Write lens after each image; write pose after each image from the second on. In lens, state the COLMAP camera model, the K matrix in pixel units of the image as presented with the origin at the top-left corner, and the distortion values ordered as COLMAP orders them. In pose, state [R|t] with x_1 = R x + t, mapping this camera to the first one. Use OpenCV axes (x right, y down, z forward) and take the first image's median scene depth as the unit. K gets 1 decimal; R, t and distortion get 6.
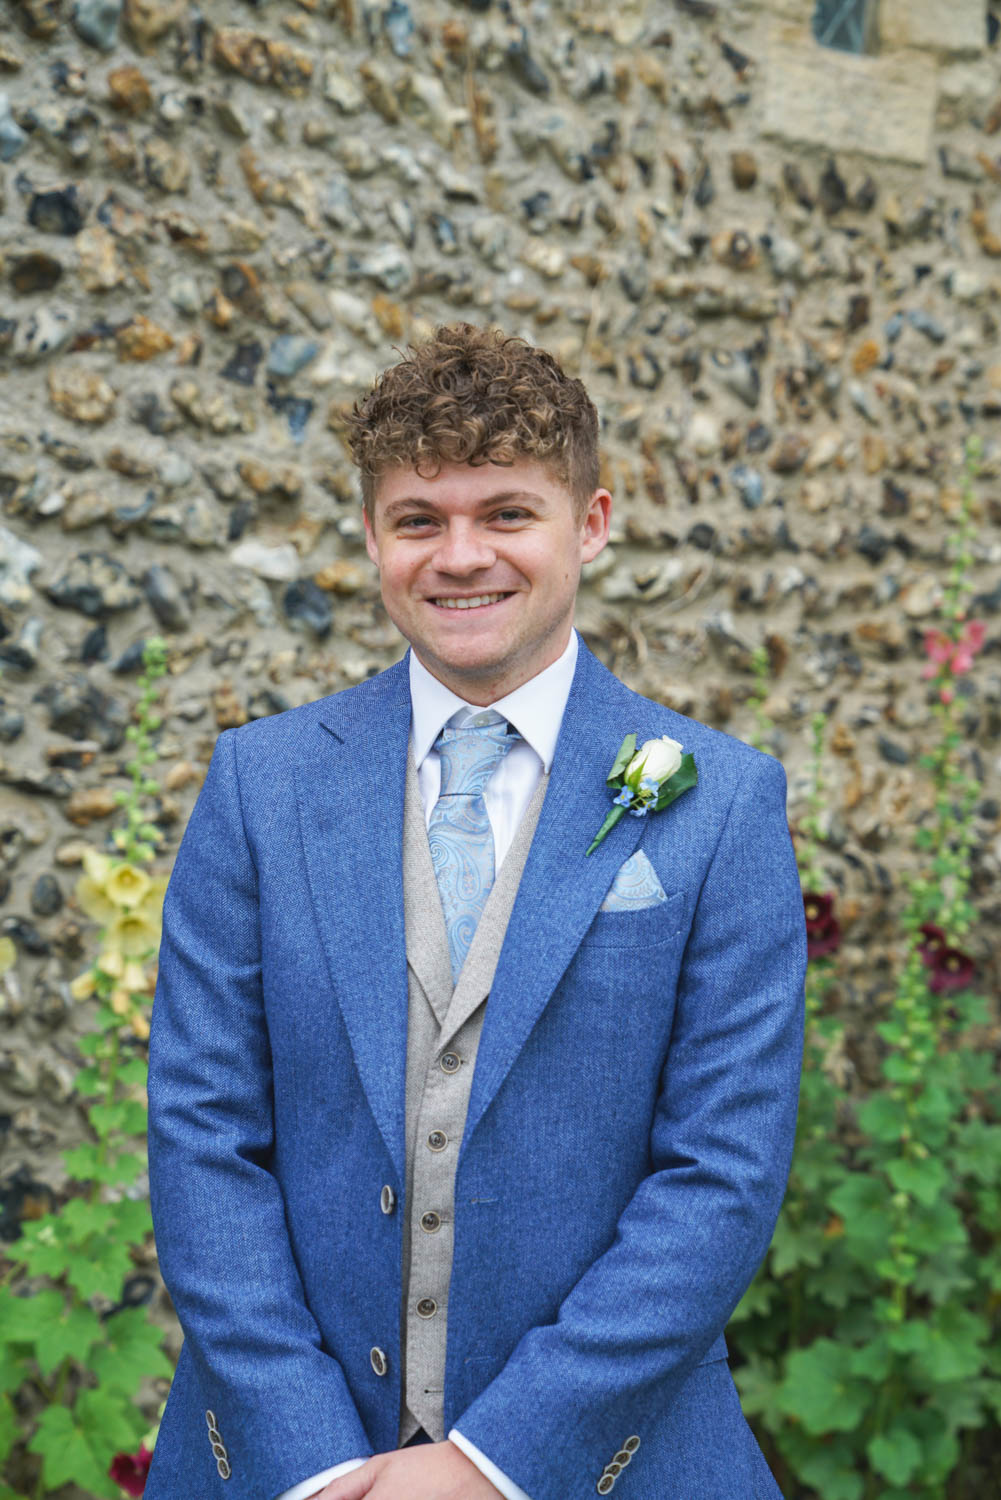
lens RADIAL K [[2927.2, 0, 539.1], [0, 2927.2, 764.5], [0, 0, 1]] dist [0.356607, 0.000000]
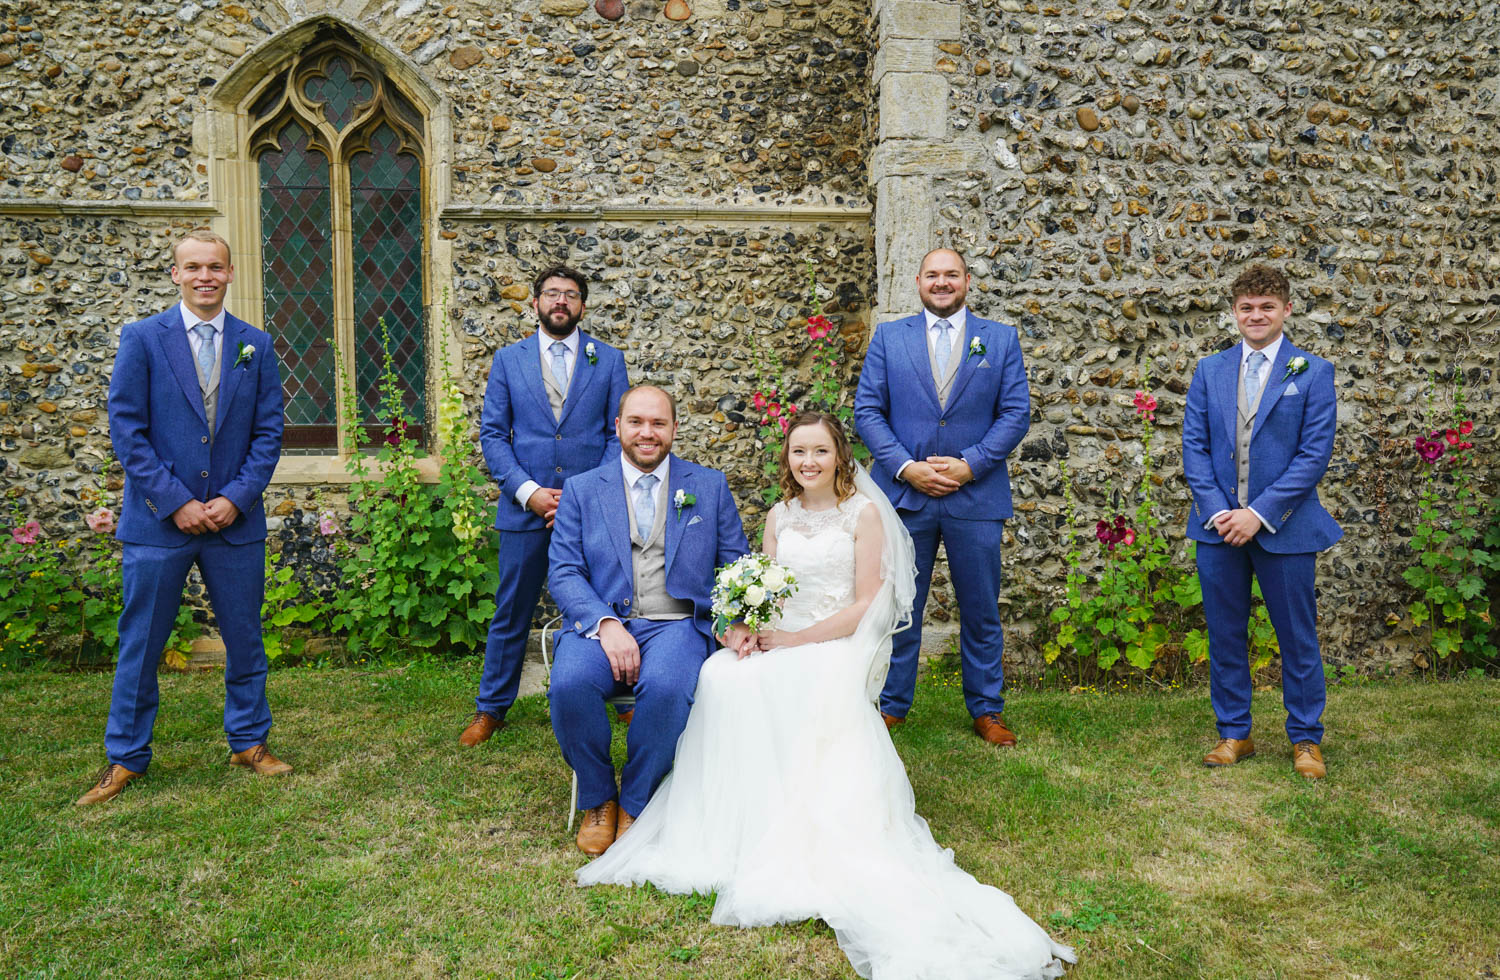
lens RADIAL K [[1208.4, 0, 821.8], [0, 1208.4, 444.2], [0, 0, 1]] dist [-0.096153, 0.079133]
pose [[0.832697, -0.004579, -0.553711, 0.164077], [0.020208, 0.999551, 0.022124, 0.025645], [0.553361, -0.029612, 0.832415, -0.337871]]
